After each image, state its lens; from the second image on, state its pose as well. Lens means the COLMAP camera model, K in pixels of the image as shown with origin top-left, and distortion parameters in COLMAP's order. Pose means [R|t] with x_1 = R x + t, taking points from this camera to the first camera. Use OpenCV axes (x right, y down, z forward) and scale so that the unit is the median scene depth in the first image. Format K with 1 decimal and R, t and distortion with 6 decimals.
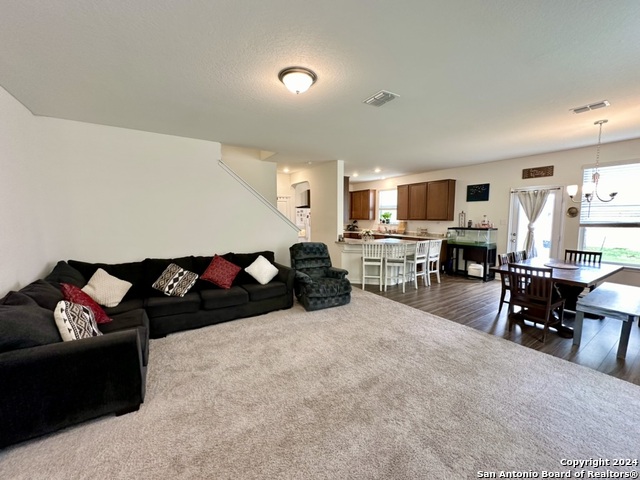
lens RADIAL K [[256.1, 0, 320.2], [0, 256.1, 240.5], [0, 0, 1]] dist [-0.003549, 0.000926]
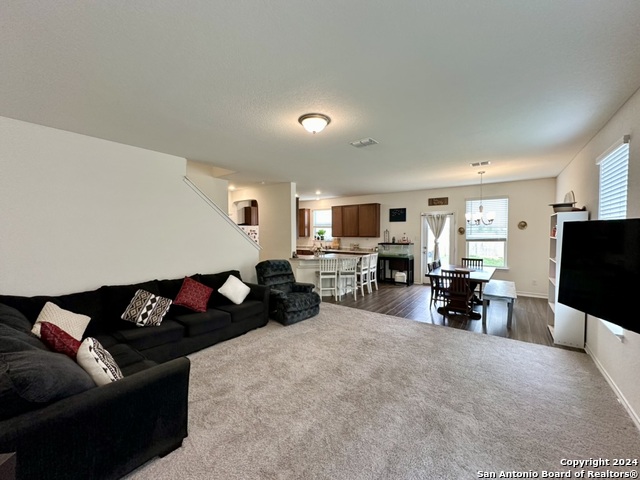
lens RADIAL K [[256.1, 0, 320.4], [0, 256.1, 240.3], [0, 0, 1]] dist [-0.003549, 0.000926]
pose [[0.937213, -0.011827, 0.348558, -0.214538], [0.033488, 0.997859, -0.056185, -0.006640], [-0.347147, 0.064330, 0.935602, -0.038478]]
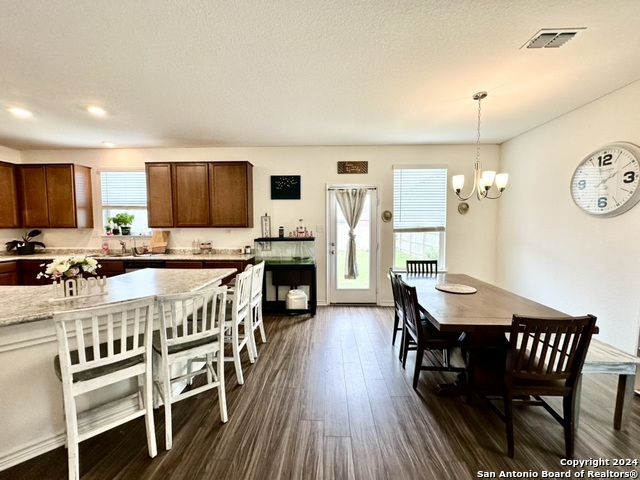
lens RADIAL K [[256.1, 0, 320.5], [0, 256.1, 239.8], [0, 0, 1]] dist [-0.003549, 0.000926]
pose [[0.576433, -0.044730, 0.815919, 0.114759], [0.077363, 0.997003, 0.000002, -0.044498], [-0.813474, 0.063120, 0.578166, 0.645673]]
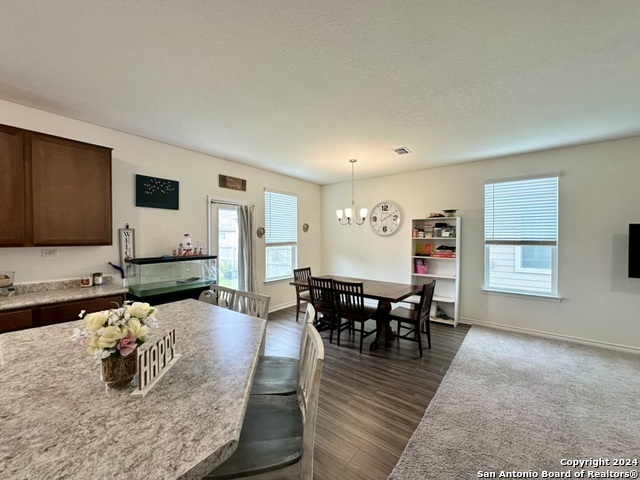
lens RADIAL K [[256.1, 0, 321.7], [0, 256.1, 238.0], [0, 0, 1]] dist [-0.003549, 0.000926]
pose [[-0.324740, 0.002958, 0.945799, -0.018059], [0.089078, 0.995646, 0.027471, -0.091285], [-0.941599, 0.093170, -0.323590, 1.049088]]
